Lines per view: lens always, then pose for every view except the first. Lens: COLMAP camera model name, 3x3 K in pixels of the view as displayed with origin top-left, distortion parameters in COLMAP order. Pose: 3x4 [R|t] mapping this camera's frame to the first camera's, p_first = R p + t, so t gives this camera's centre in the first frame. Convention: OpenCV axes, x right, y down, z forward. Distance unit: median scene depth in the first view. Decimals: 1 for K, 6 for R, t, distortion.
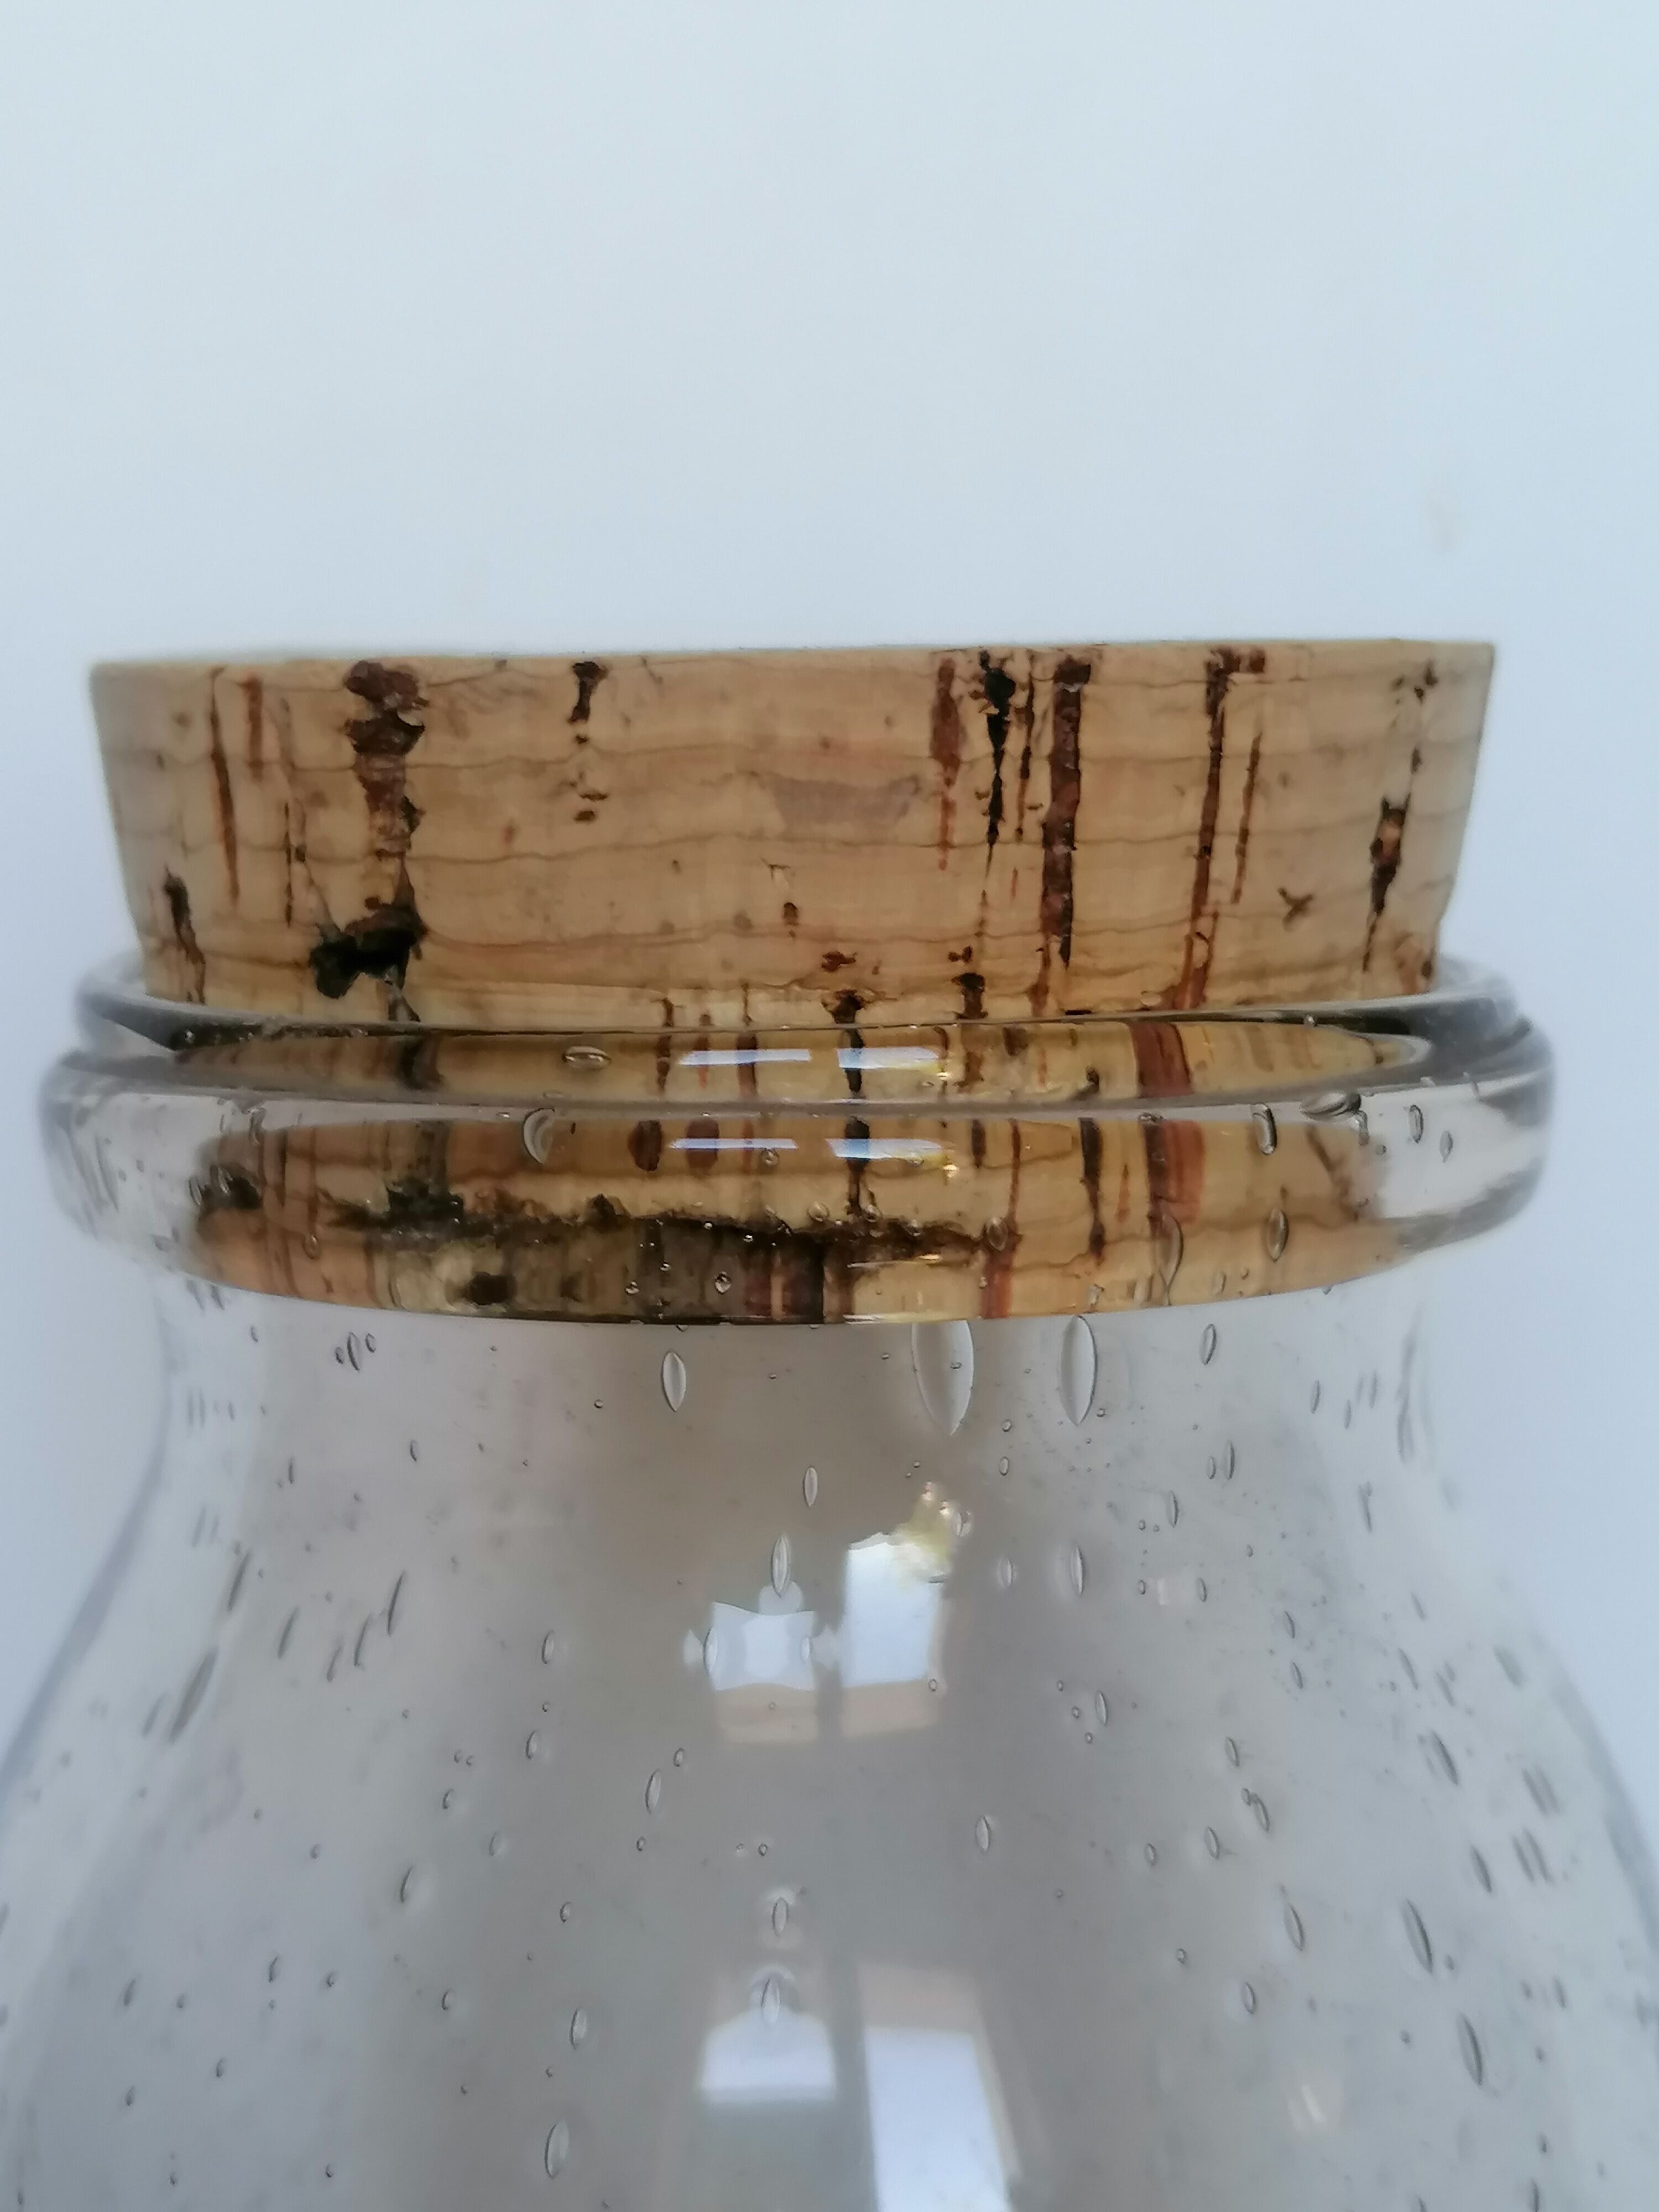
lens RADIAL K [[3168.0, 0, 832.8], [0, 3168.0, 1105.9], [0, 0, 1]] dist [0.068077, 0.000000]
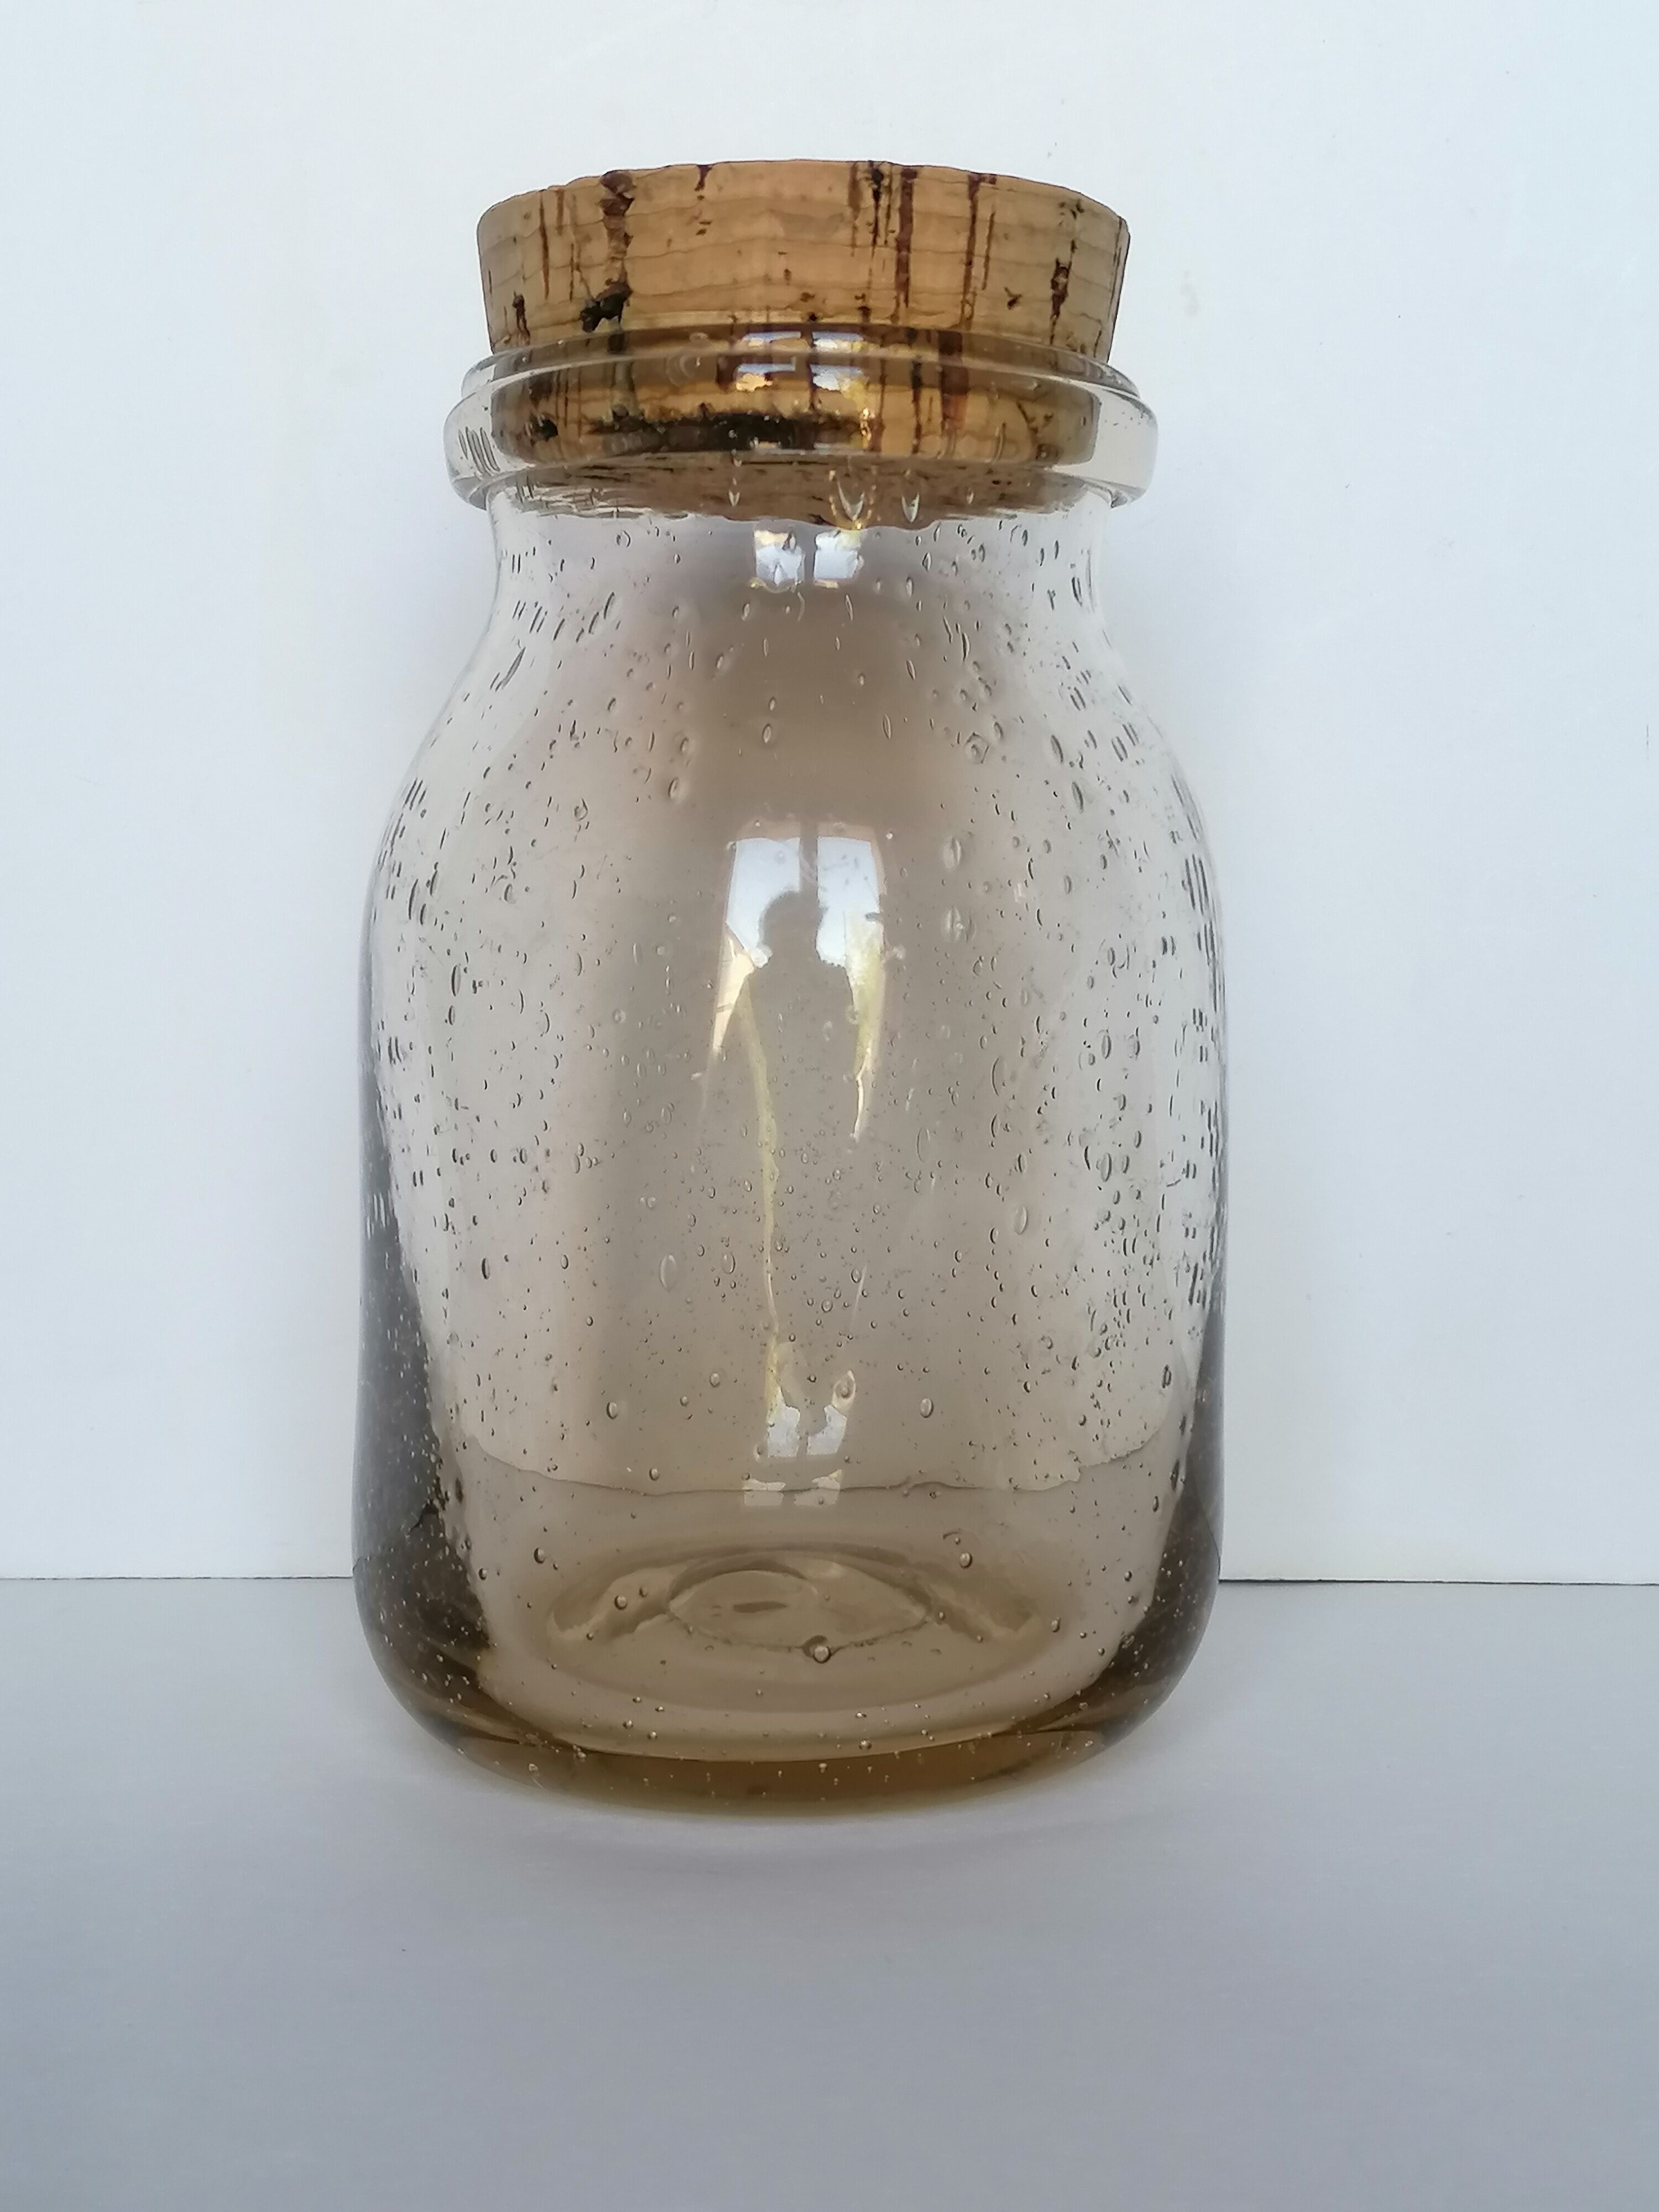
lens RADIAL K [[3087.7, 0, 827.2], [0, 3087.7, 1111.4], [0, 0, 1]] dist [0.127407, 0.000000]
pose [[0.998853, 0.021100, -0.042984, 0.125701], [-0.025123, 0.995131, -0.095301, 0.758845], [0.040764, 0.096272, 0.994520, -1.209903]]
